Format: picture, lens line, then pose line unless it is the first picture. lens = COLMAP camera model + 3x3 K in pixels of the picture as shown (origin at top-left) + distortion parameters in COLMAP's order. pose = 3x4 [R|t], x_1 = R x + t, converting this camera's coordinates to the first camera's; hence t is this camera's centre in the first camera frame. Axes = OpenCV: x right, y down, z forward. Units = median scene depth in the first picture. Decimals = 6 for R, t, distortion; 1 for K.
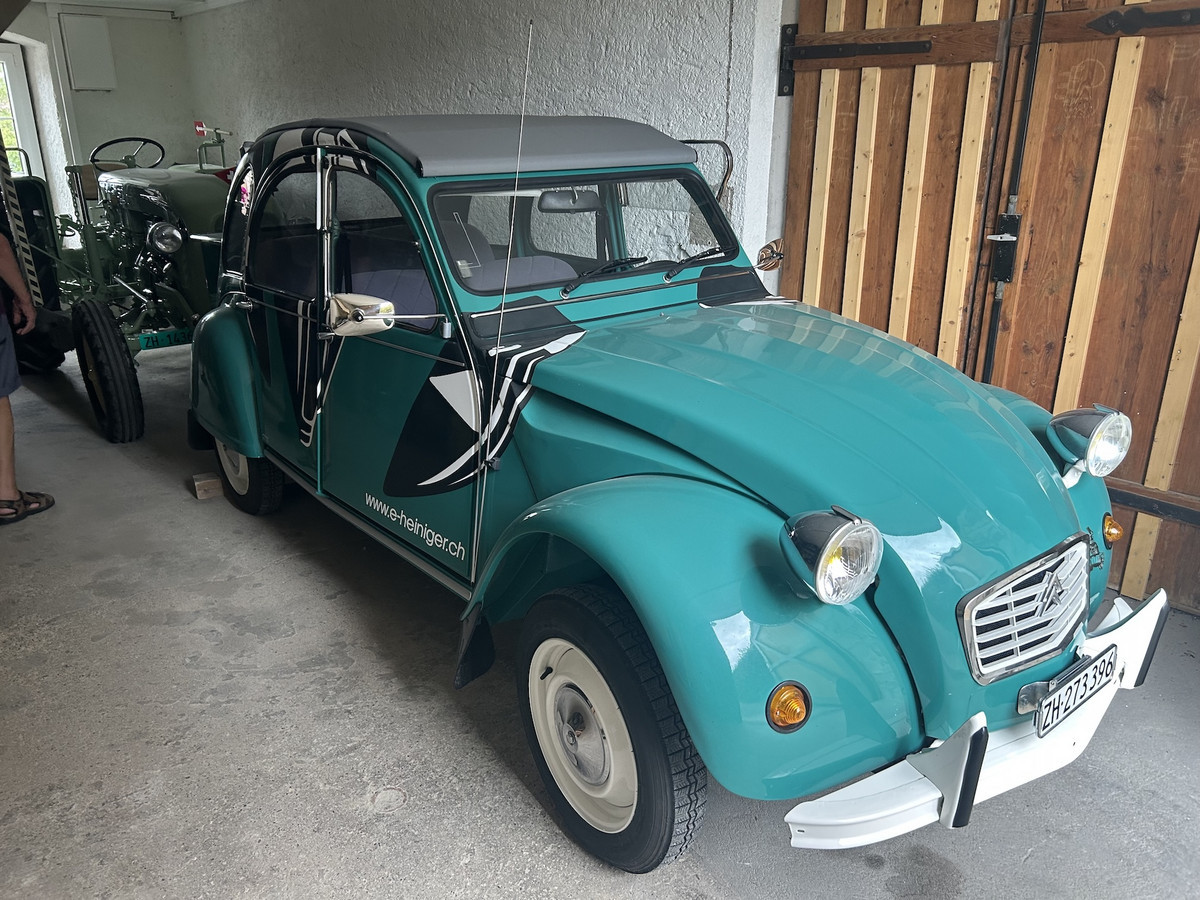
lens RADIAL K [[898.5, 0, 601.6], [0, 898.5, 452.0], [0, 0, 1]] dist [0.049150, -0.055844]
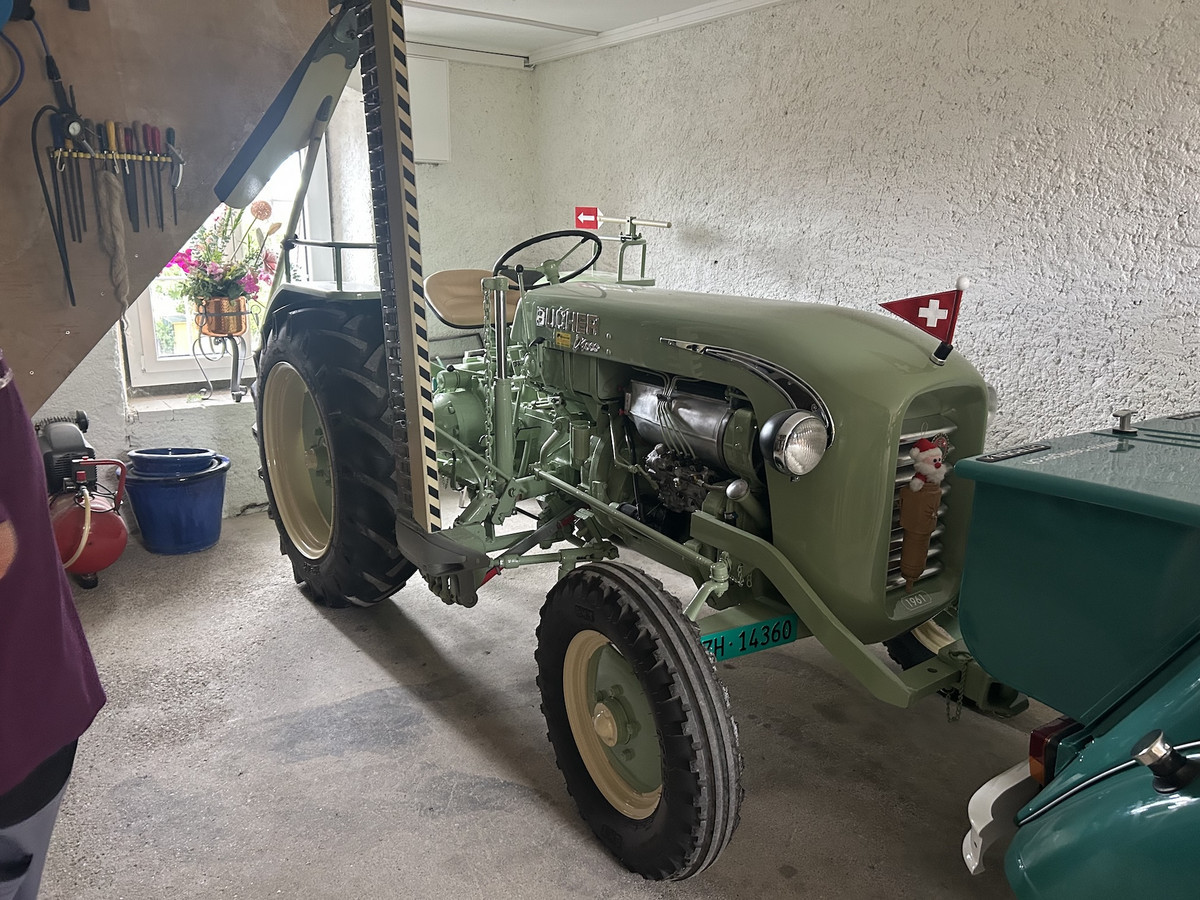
lens RADIAL K [[898.5, 0, 597.6], [0, 898.5, 446.1], [0, 0, 1]] dist [0.049150, -0.055844]
pose [[0.994474, 0.033493, -0.099495, -0.370089], [-0.044192, 0.993238, -0.107358, -0.124622], [0.095227, 0.111162, 0.989229, 0.379934]]
